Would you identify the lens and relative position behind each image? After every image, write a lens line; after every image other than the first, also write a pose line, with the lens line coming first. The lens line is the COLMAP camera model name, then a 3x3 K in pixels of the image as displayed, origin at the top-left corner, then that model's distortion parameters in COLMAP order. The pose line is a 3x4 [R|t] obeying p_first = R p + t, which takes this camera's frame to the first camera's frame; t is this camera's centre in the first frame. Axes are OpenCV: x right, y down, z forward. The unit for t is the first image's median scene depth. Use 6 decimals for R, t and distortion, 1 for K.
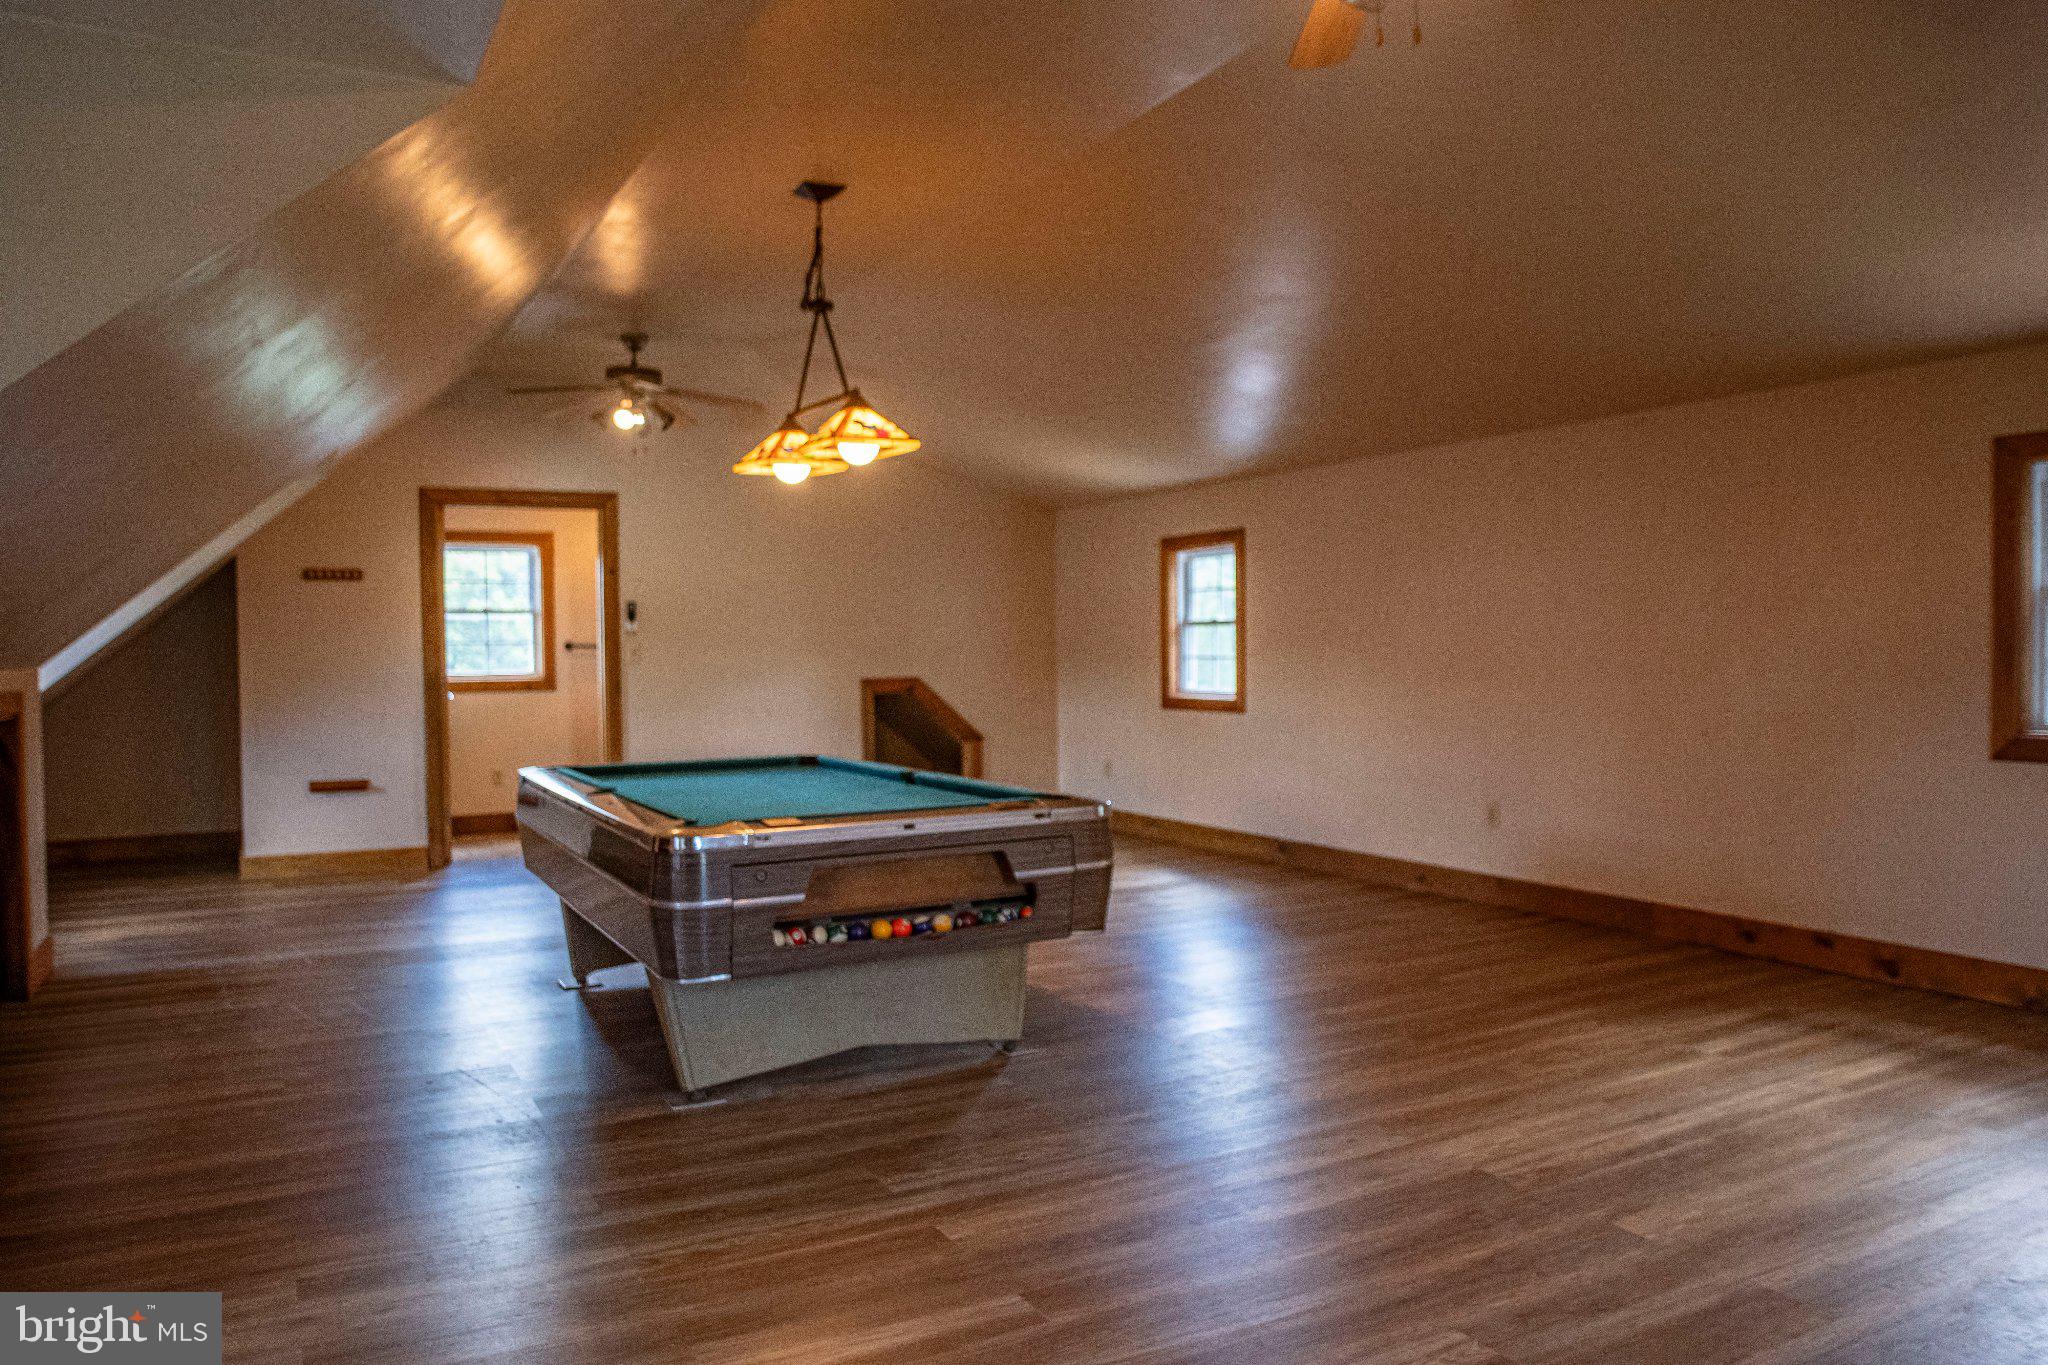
lens RADIAL K [[1466.0, 0, 1045.8], [0, 1466.0, 675.9], [0, 0, 1]] dist [-0.052817, 0.006781]
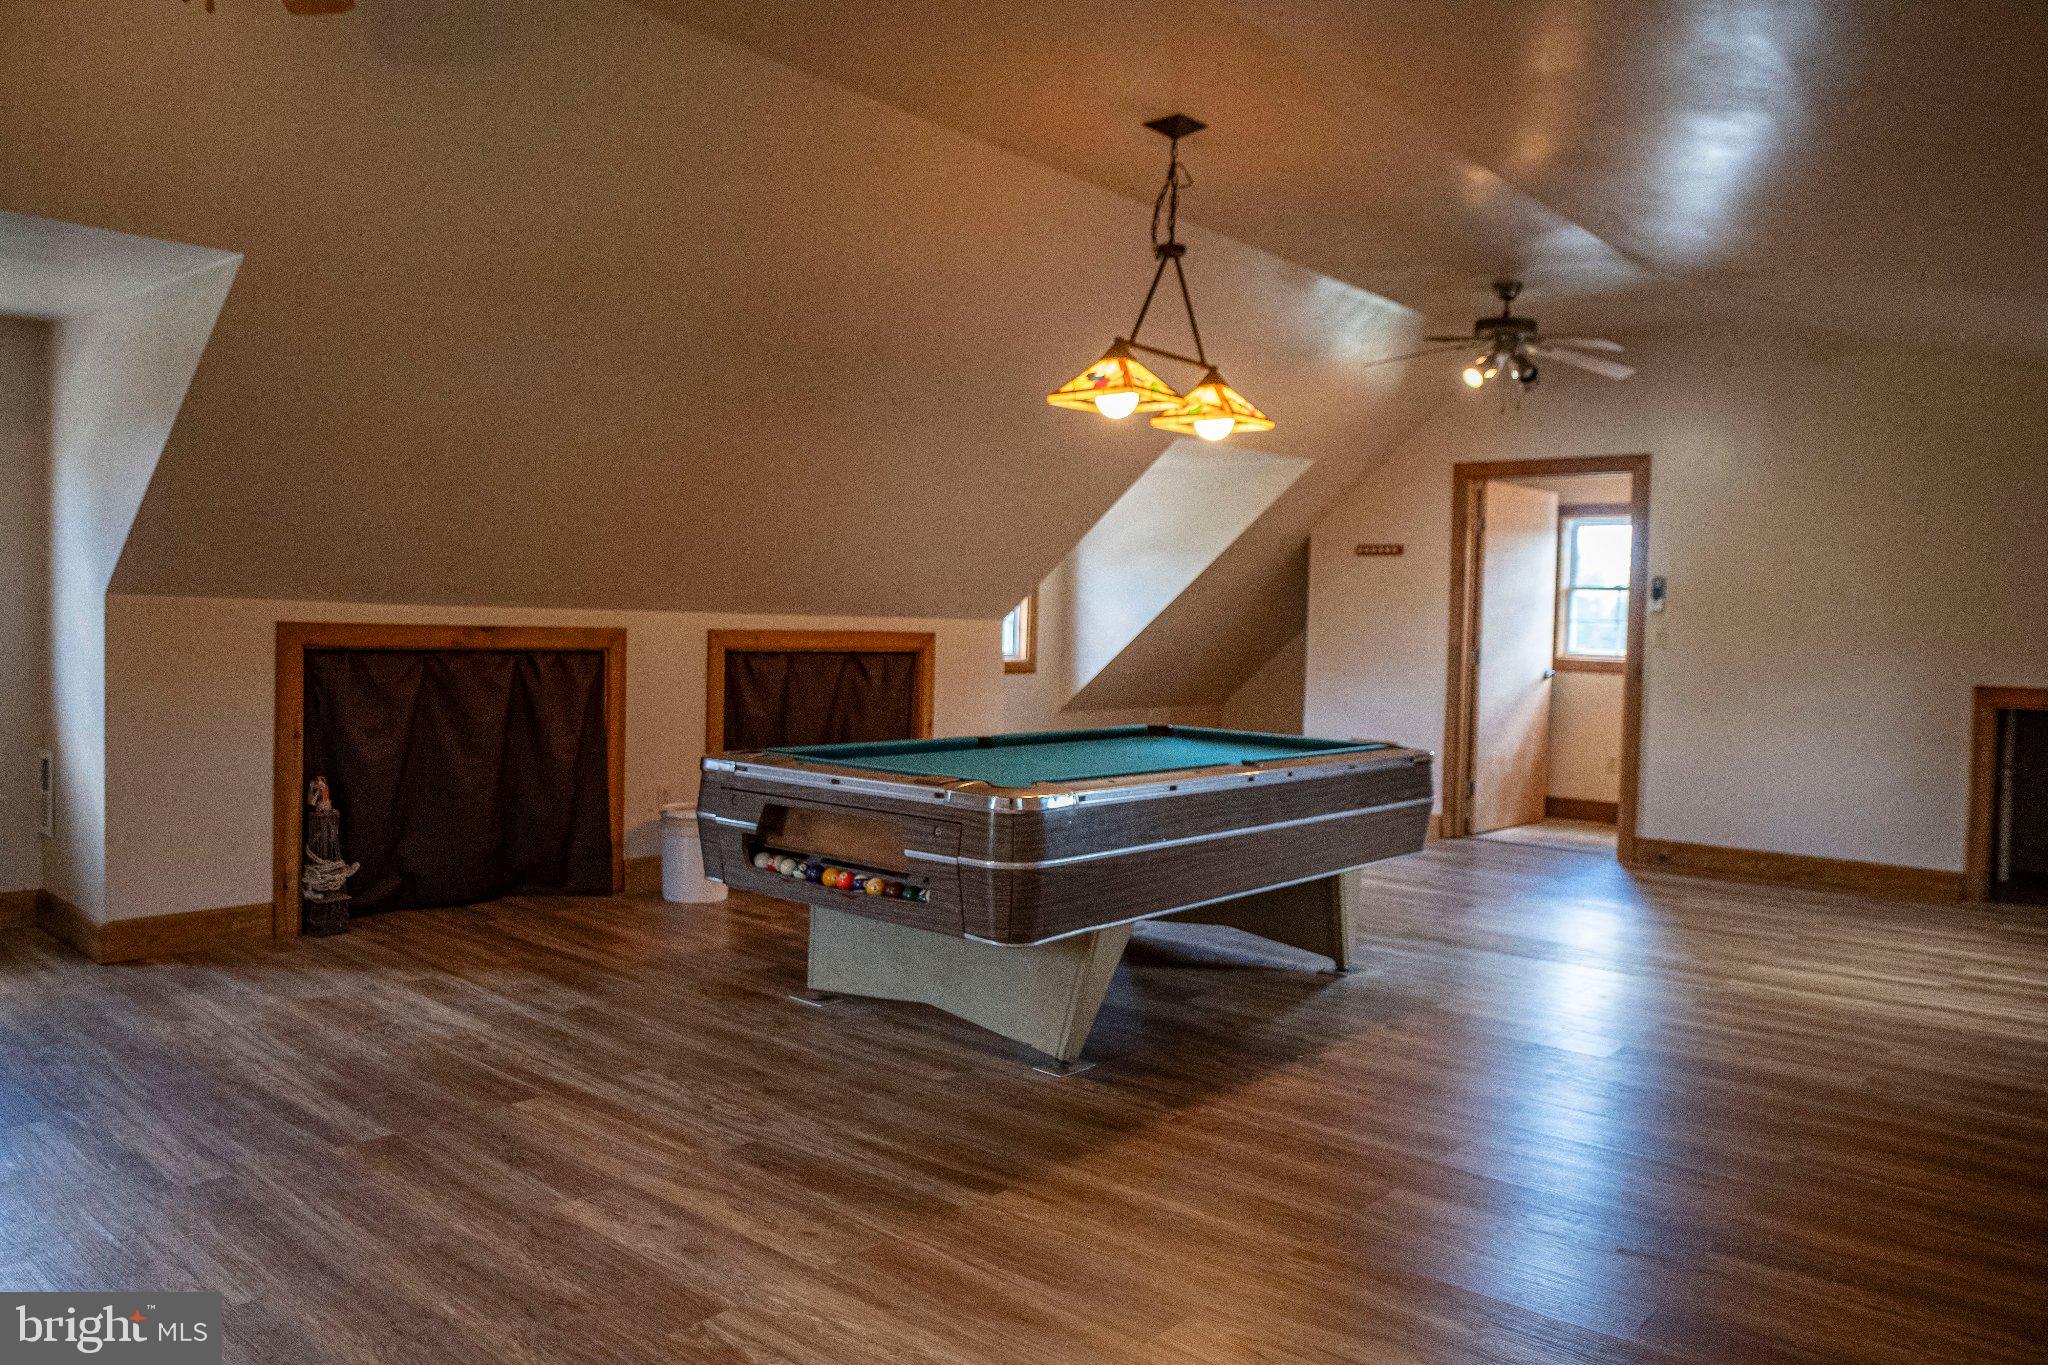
lens RADIAL K [[1466.0, 0, 1045.8], [0, 1466.0, 675.9], [0, 0, 1]] dist [-0.052817, 0.006781]
pose [[0.348248, 0.061118, -0.935408, 0.885325], [-0.053626, 0.997537, 0.045213, -0.024214], [0.935867, 0.034416, 0.350668, 0.754306]]
